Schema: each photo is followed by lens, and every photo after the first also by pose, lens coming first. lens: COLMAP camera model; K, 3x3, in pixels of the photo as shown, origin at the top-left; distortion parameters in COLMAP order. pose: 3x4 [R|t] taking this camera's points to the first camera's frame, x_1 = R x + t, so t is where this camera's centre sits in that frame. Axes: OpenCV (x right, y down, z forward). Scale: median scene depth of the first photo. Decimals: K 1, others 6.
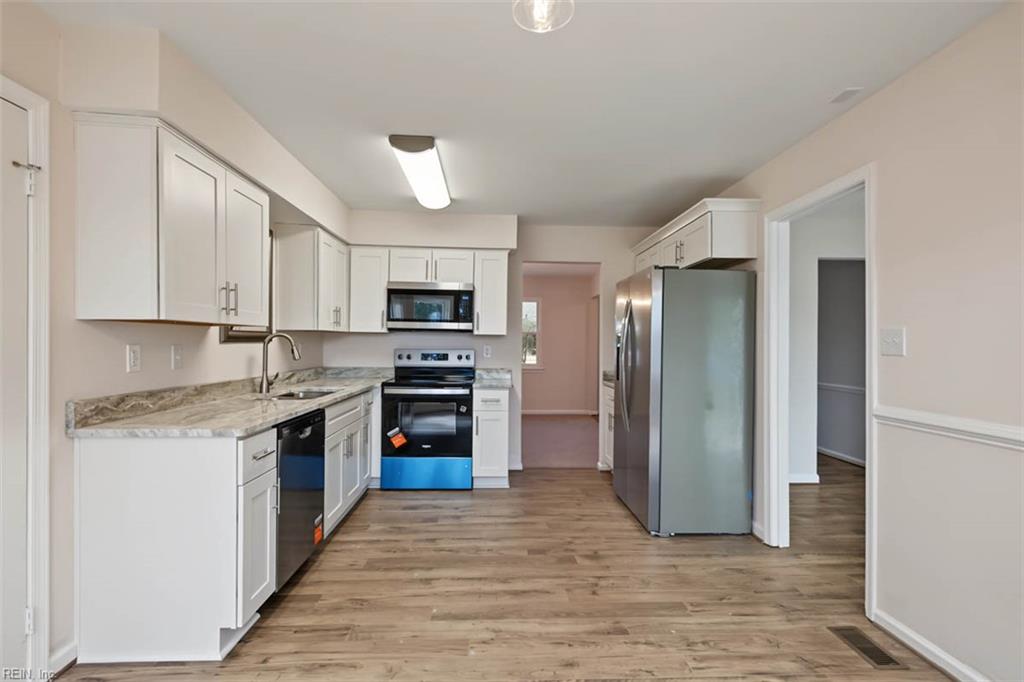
lens RADIAL K [[471.1, 0, 514.0], [0, 471.1, 344.0], [0, 0, 1]] dist [0.000141, 0.000461]
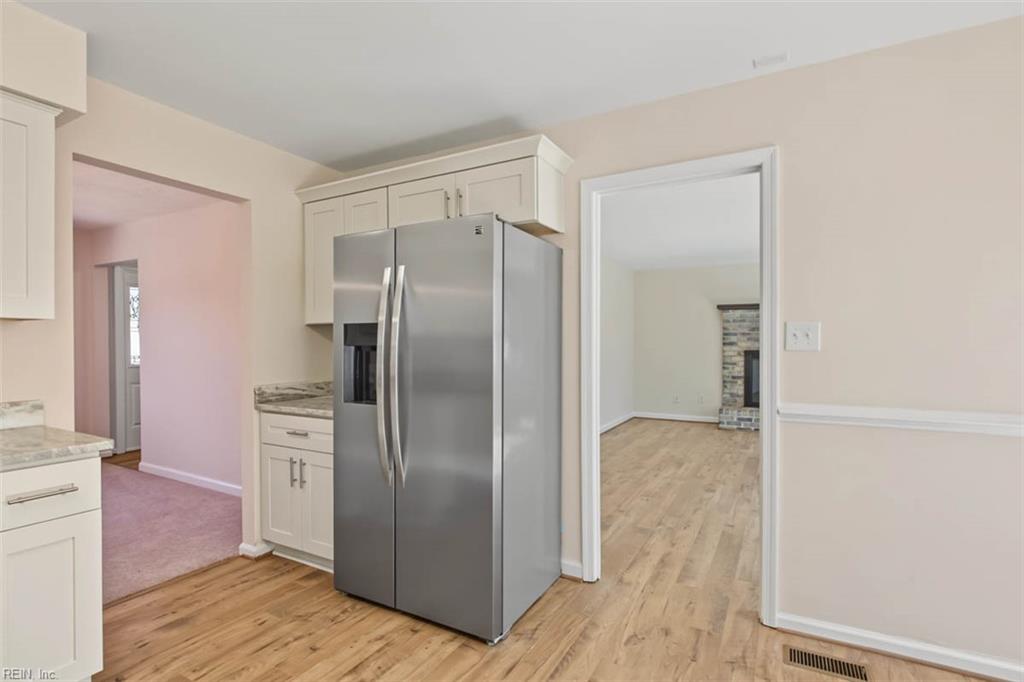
lens RADIAL K [[471.1, 0, 514.0], [0, 471.1, 344.0], [0, 0, 1]] dist [0.000141, 0.000461]
pose [[0.518708, -0.009197, 0.854902, -0.226041], [0.001699, 0.999951, 0.009727, -0.000166], [-0.854950, -0.003593, 0.518698, 0.653116]]
